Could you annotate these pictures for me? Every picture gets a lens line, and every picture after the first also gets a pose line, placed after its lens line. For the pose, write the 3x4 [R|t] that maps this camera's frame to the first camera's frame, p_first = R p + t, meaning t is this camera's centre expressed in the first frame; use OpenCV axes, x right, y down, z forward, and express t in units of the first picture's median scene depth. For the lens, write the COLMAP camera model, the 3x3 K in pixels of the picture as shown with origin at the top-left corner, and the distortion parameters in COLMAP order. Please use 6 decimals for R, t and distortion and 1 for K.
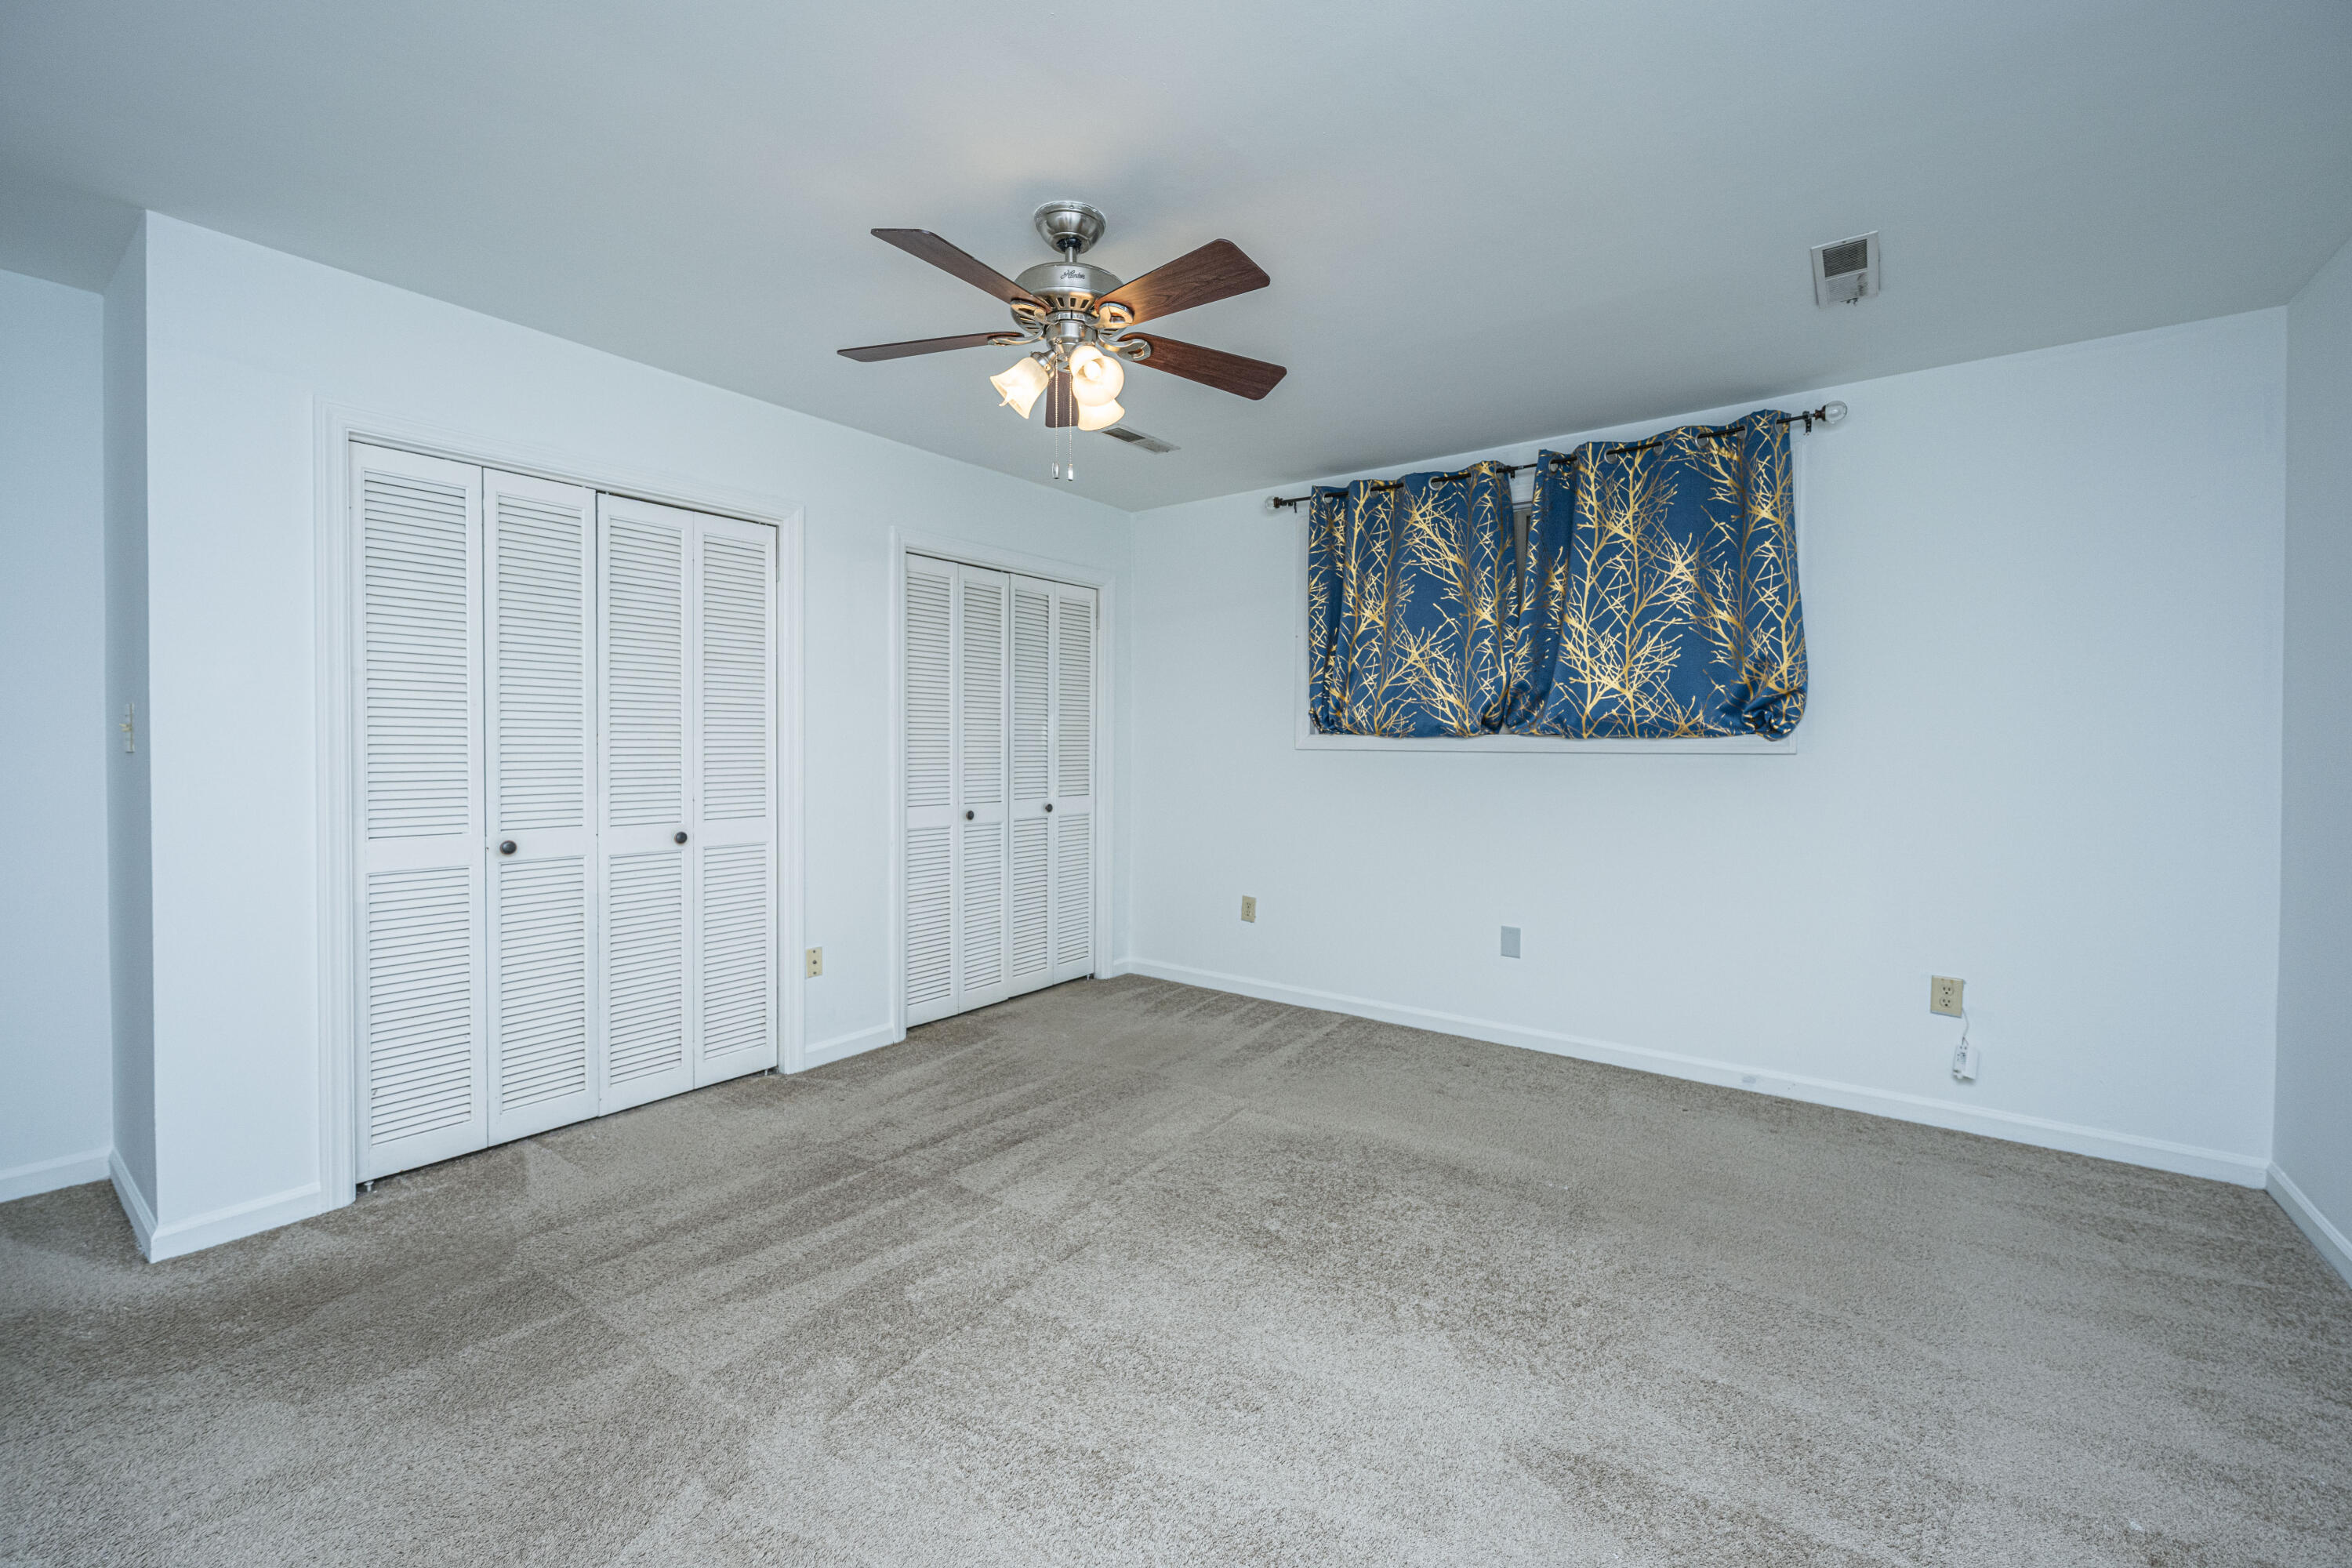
lens RADIAL K [[961.1, 0, 1209.9], [0, 961.1, 761.3], [0, 0, 1]] dist [-0.001102, 0.000018]
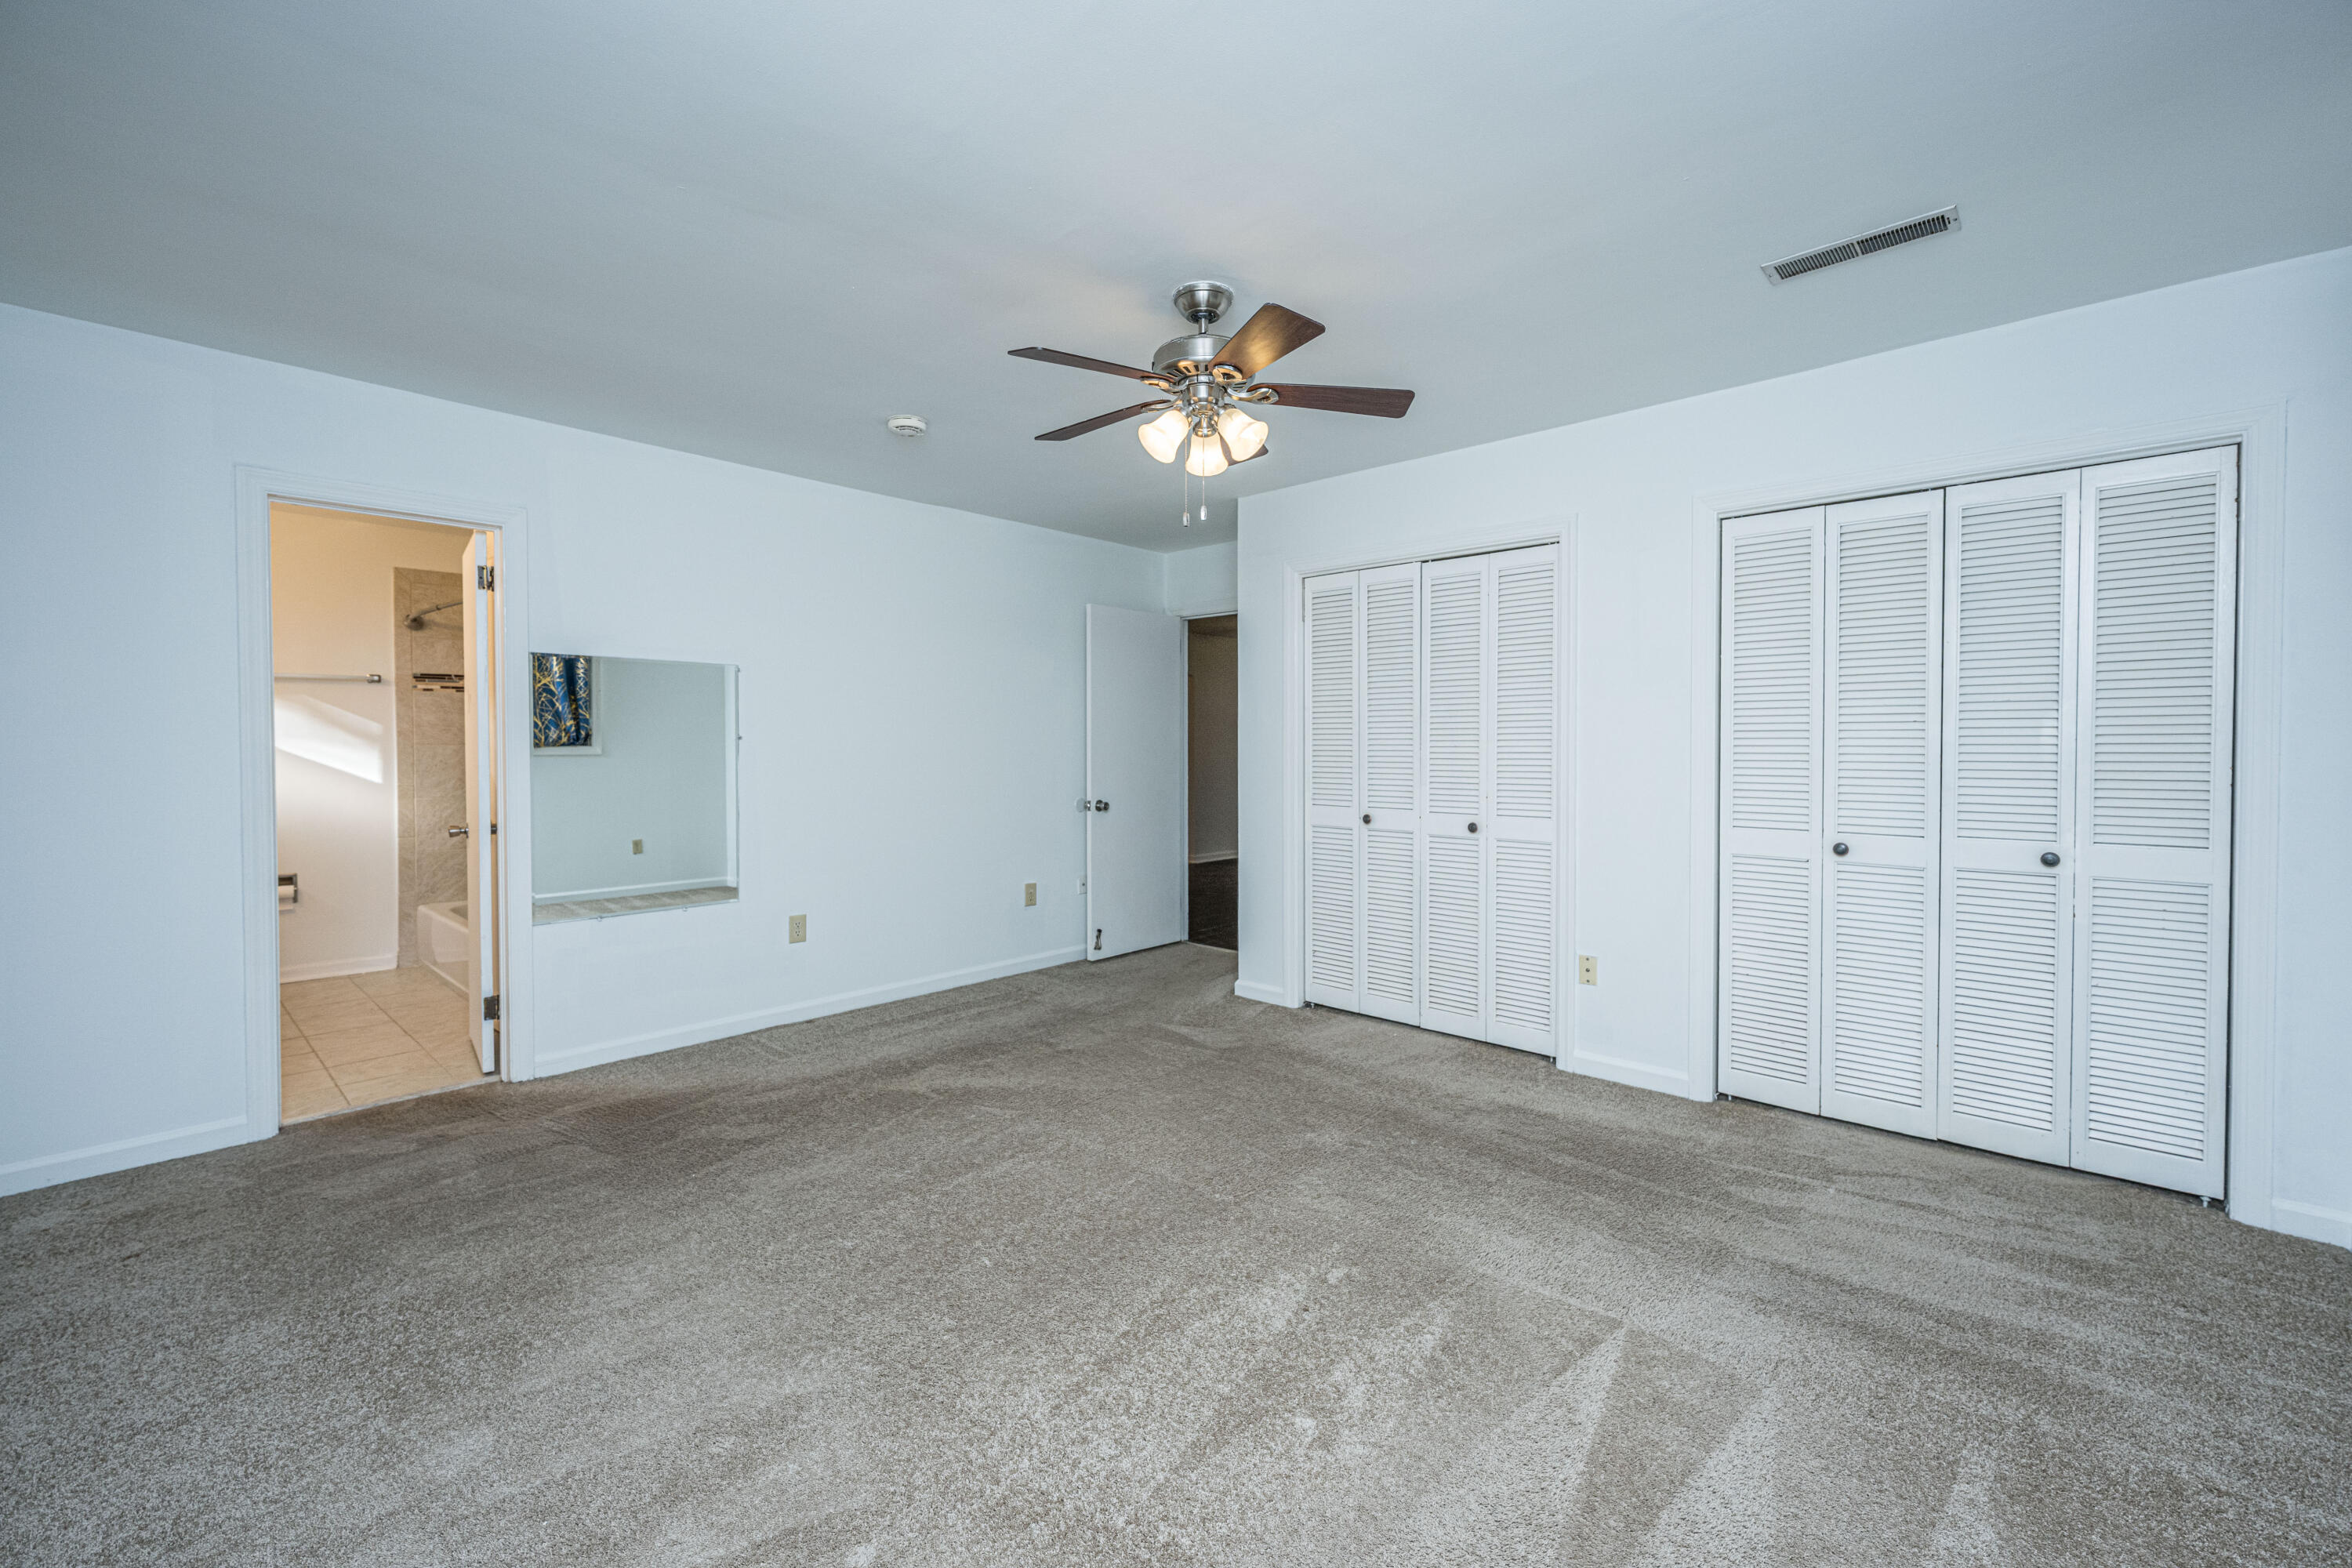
lens RADIAL K [[961.1, 0, 1209.9], [0, 961.1, 761.3], [0, 0, 1]] dist [-0.001102, 0.000018]
pose [[-0.104085, 0.013935, -0.994471, 2.374853], [-0.017437, 0.999723, 0.015834, -0.060268], [0.994416, 0.018989, -0.103813, 2.748415]]
